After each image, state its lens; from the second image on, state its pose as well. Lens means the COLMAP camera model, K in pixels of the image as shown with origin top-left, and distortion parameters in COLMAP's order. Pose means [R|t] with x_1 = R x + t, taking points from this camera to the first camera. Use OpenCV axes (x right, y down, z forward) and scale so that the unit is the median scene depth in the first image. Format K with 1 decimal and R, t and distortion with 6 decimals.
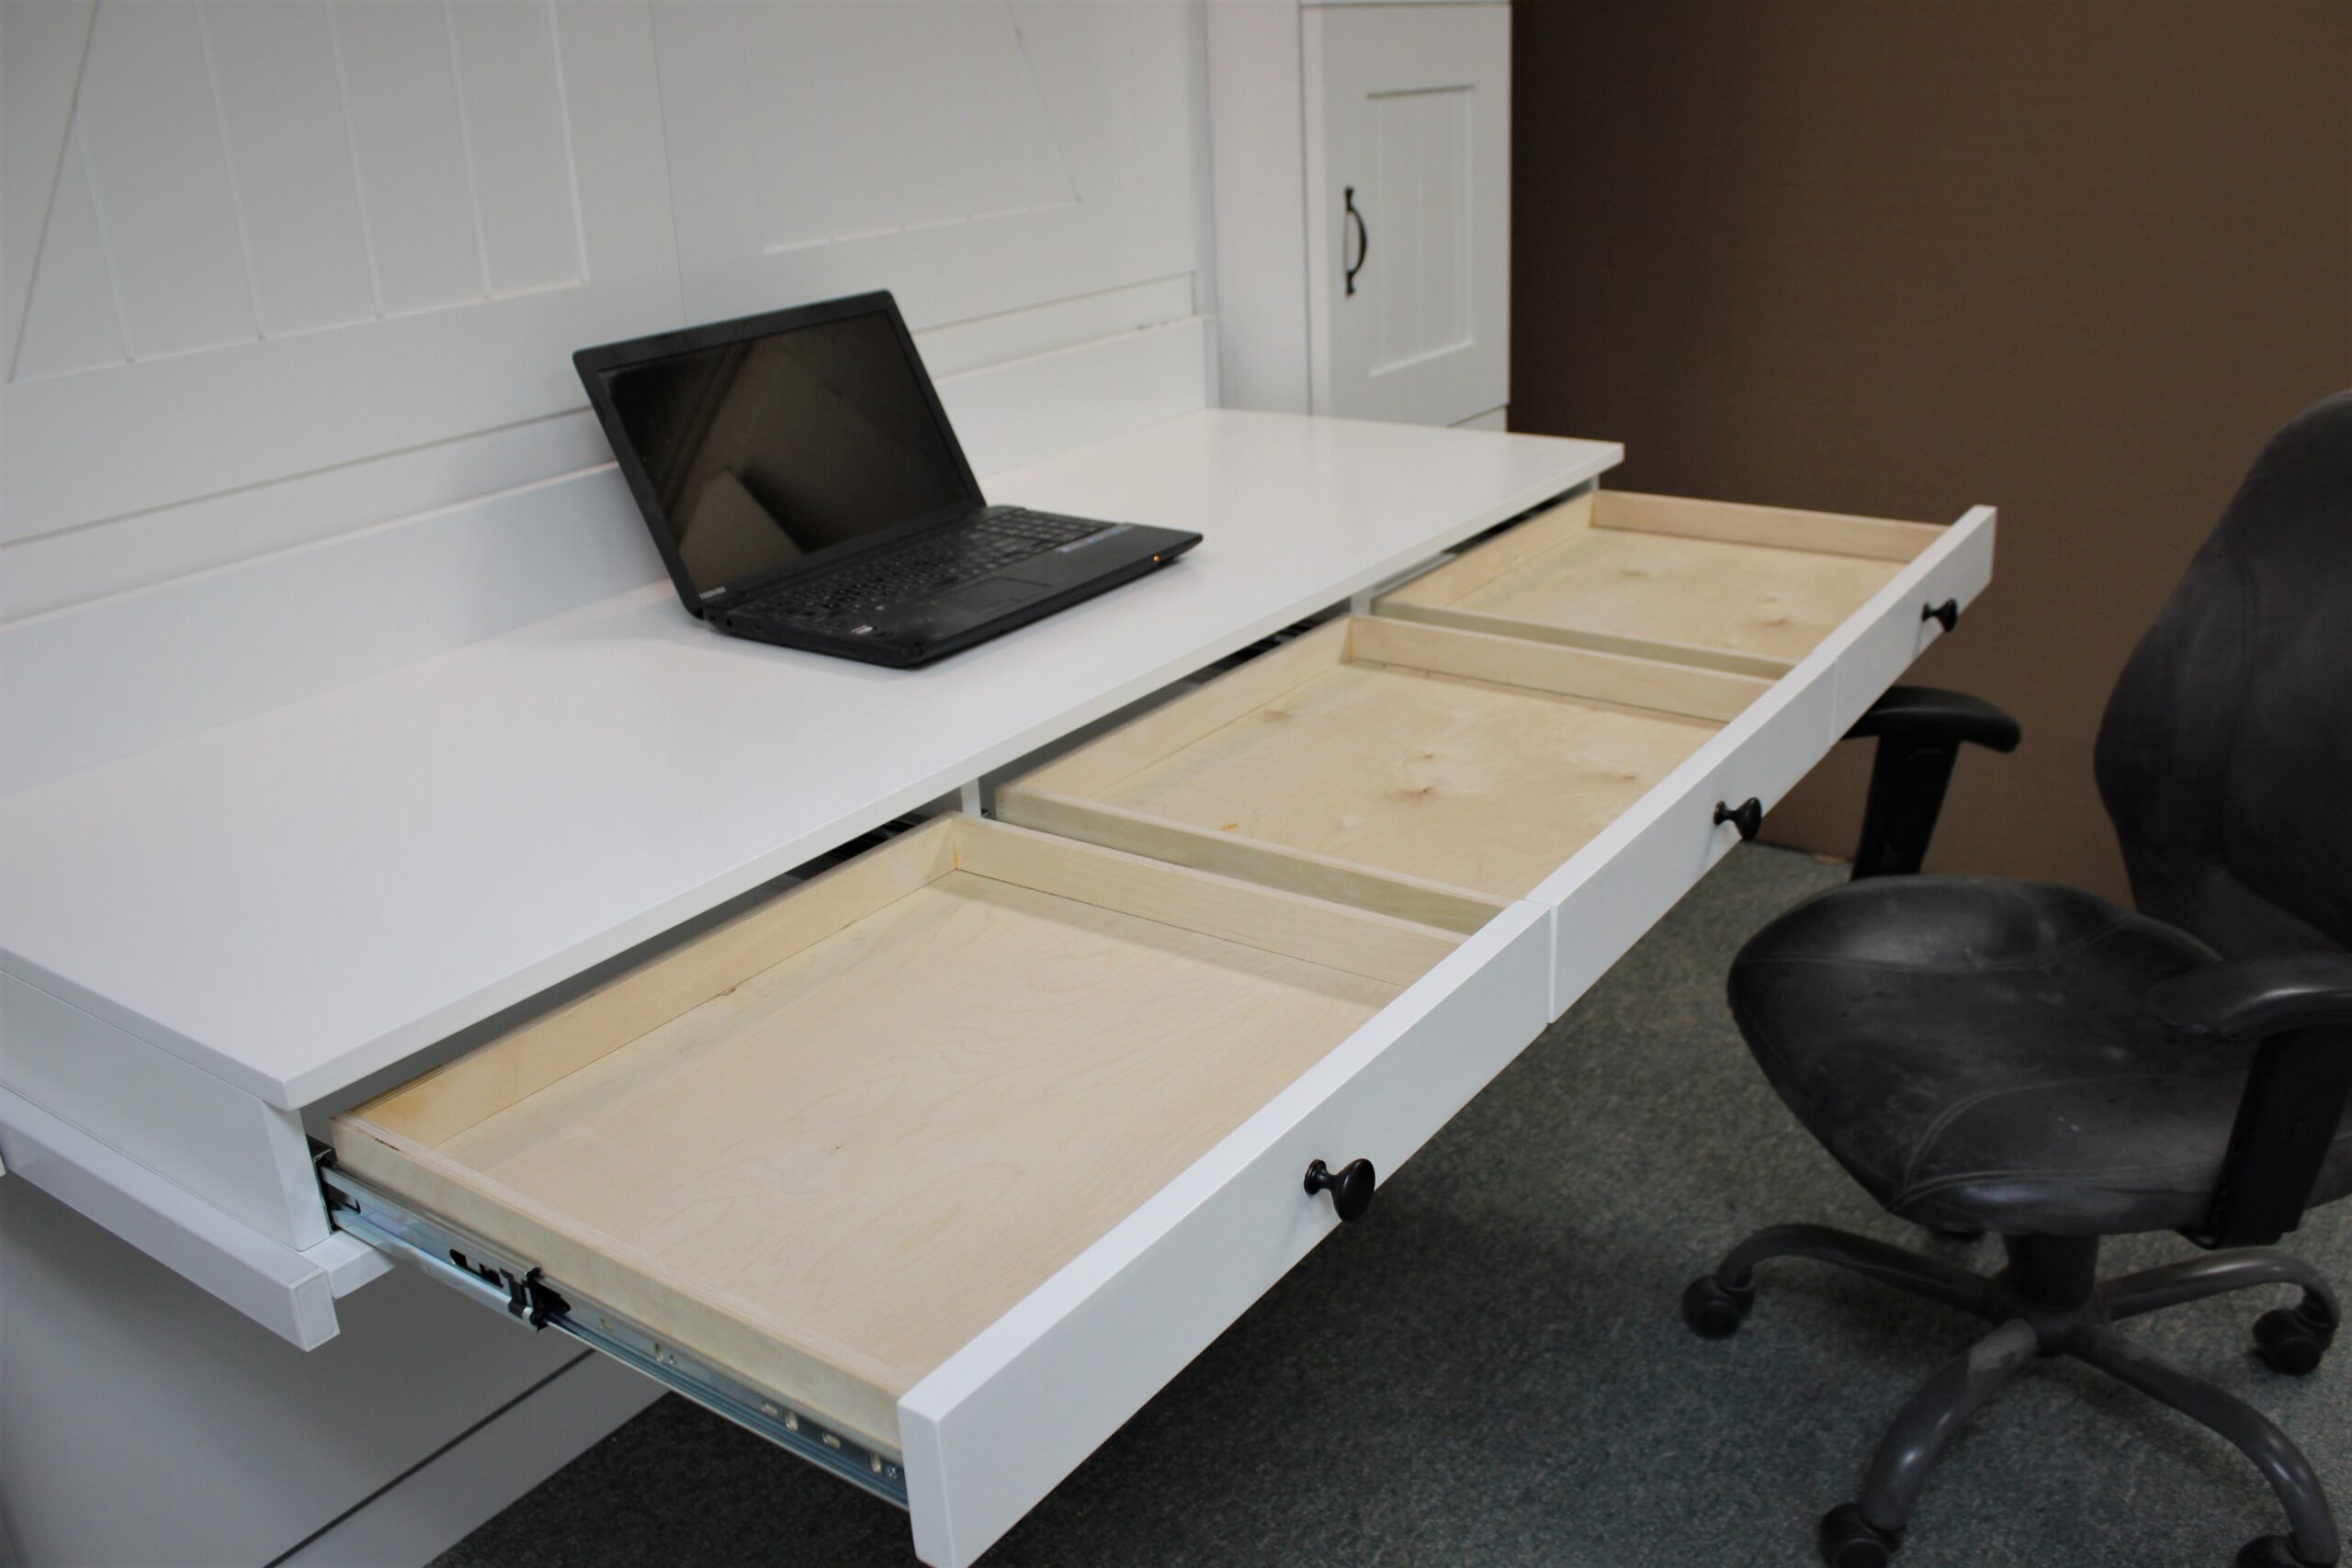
lens RADIAL K [[1986.3, 0, 1176.0], [0, 1986.3, 784.0], [0, 0, 1]] dist [-0.172638, 0.177120]
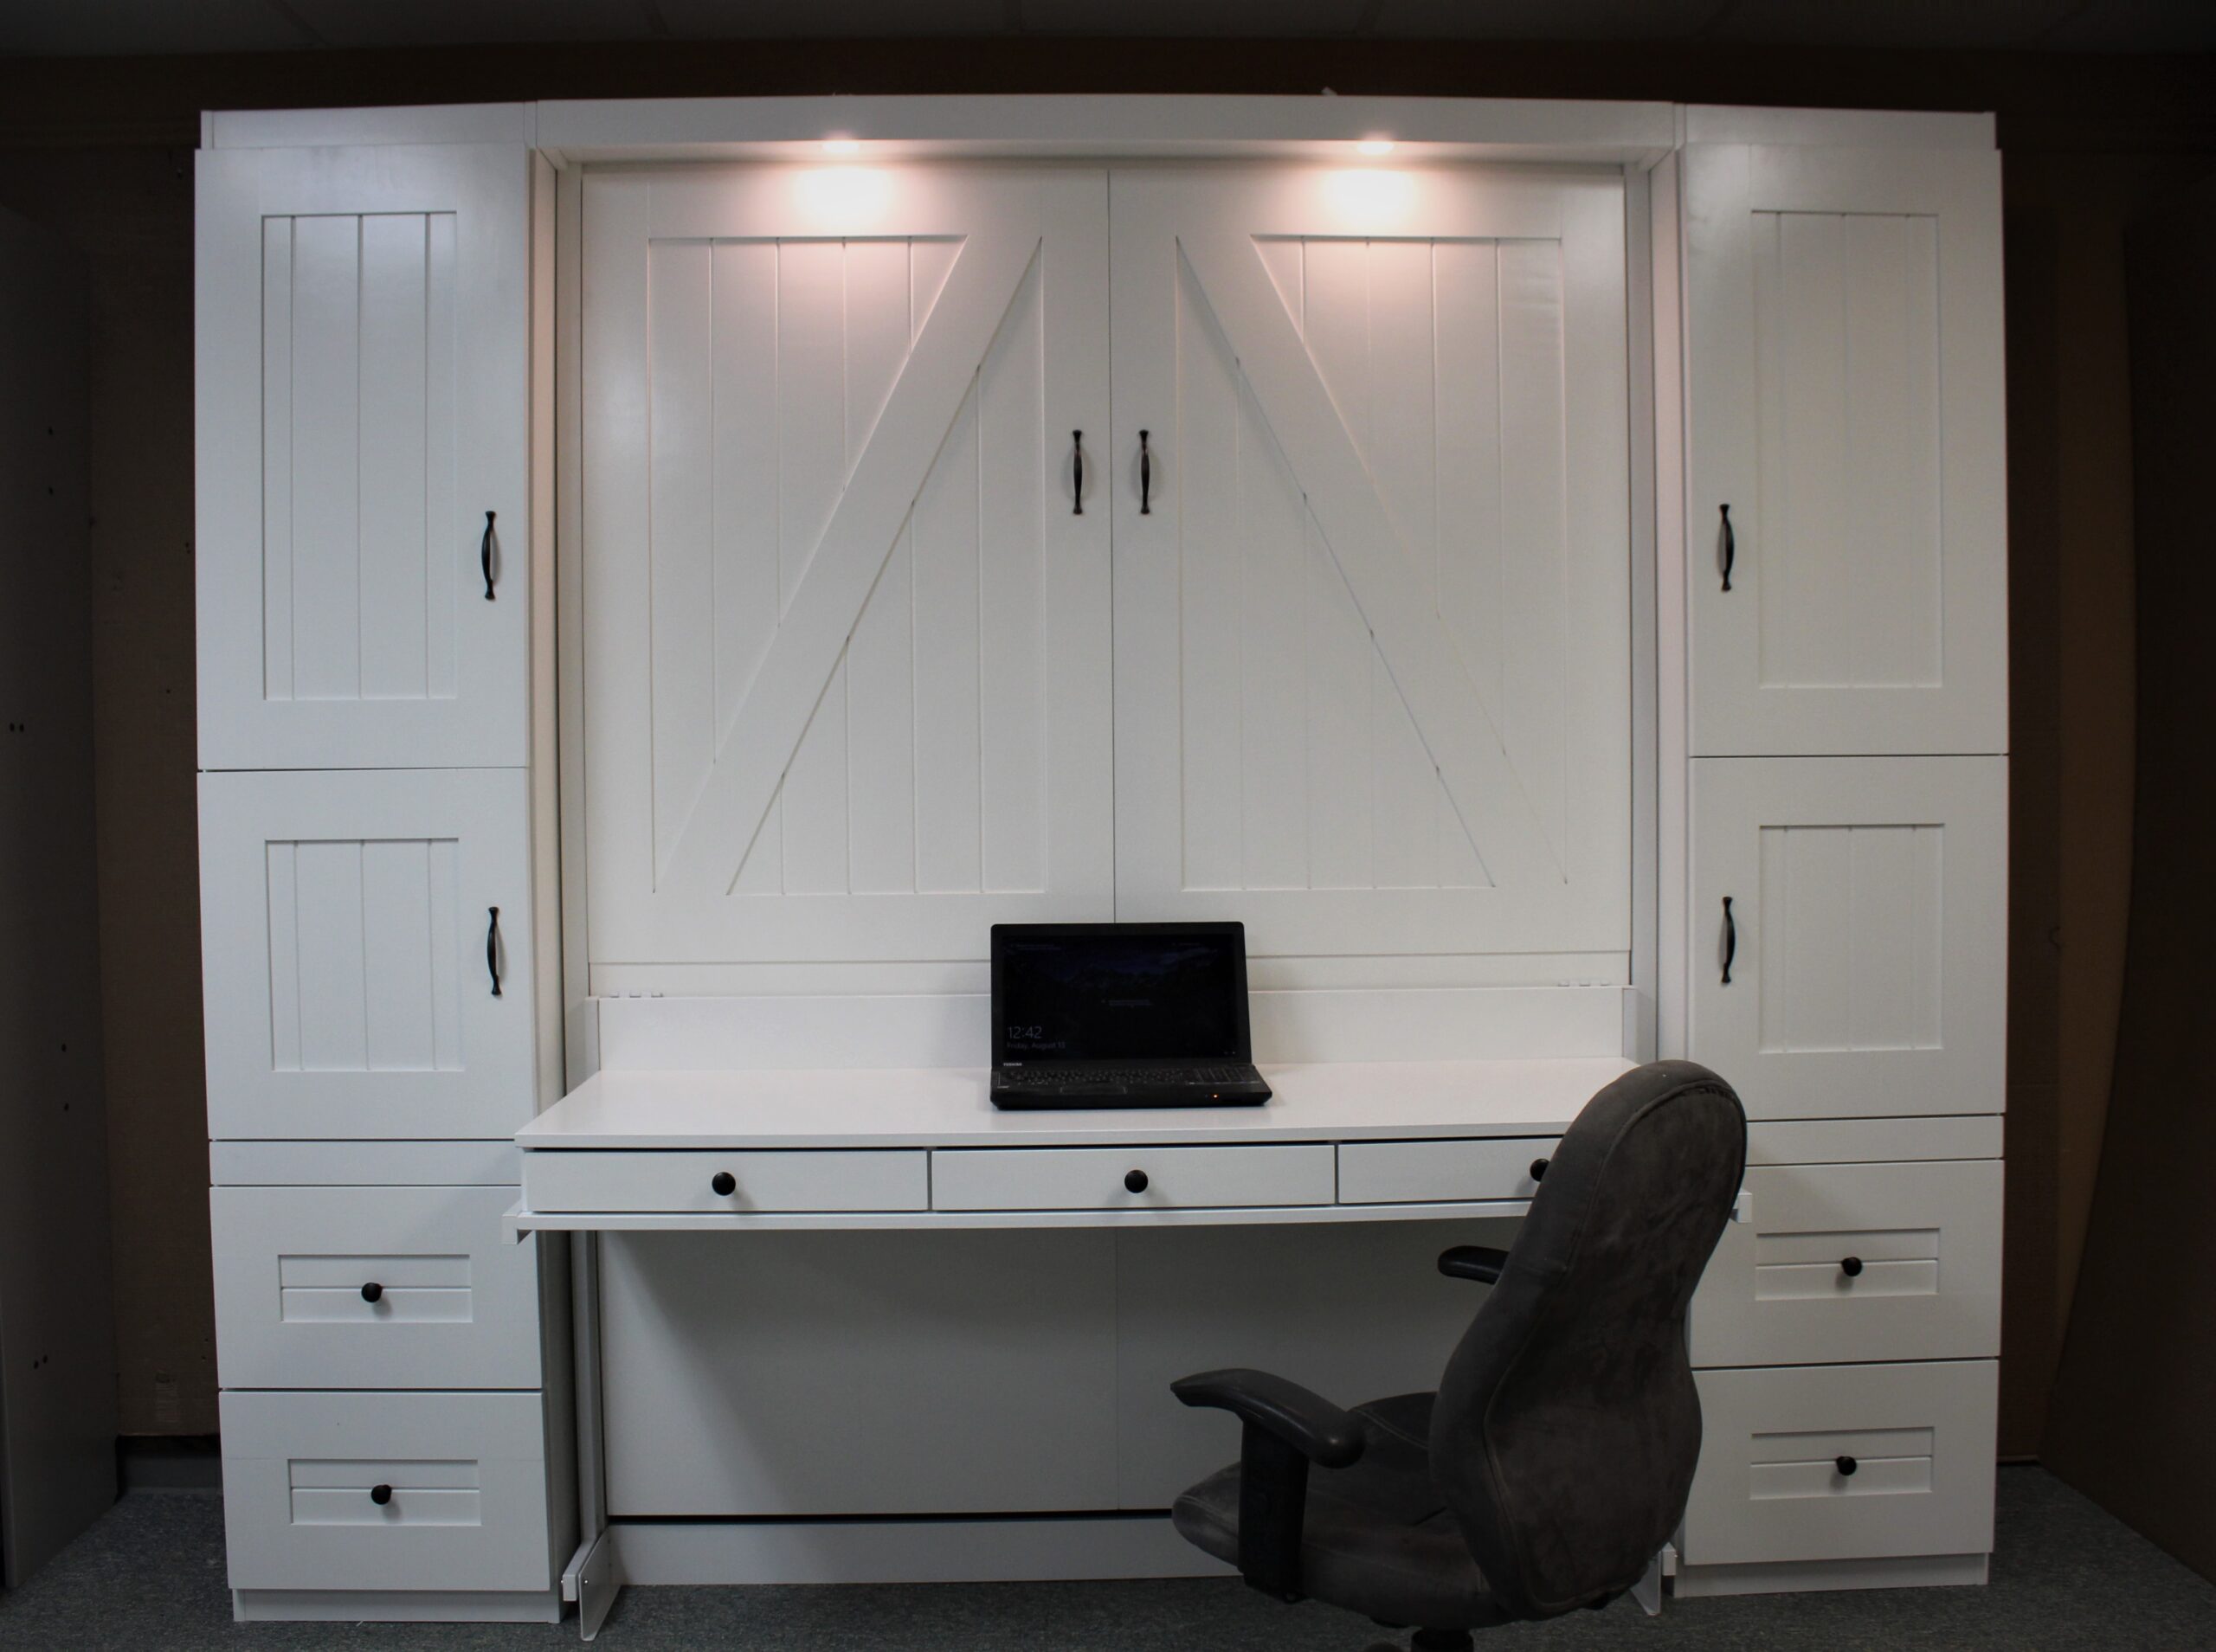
lens RADIAL K [[1833.9, 0, 1067.1], [0, 1833.9, 819.6], [0, 0, 1]] dist [-0.157681, 0.121035]
pose [[0.593690, 0.062645, -0.802252, 0.949267], [-0.304570, 0.940289, -0.151966, -0.061991], [0.744829, 0.334562, 0.577320, 0.009546]]
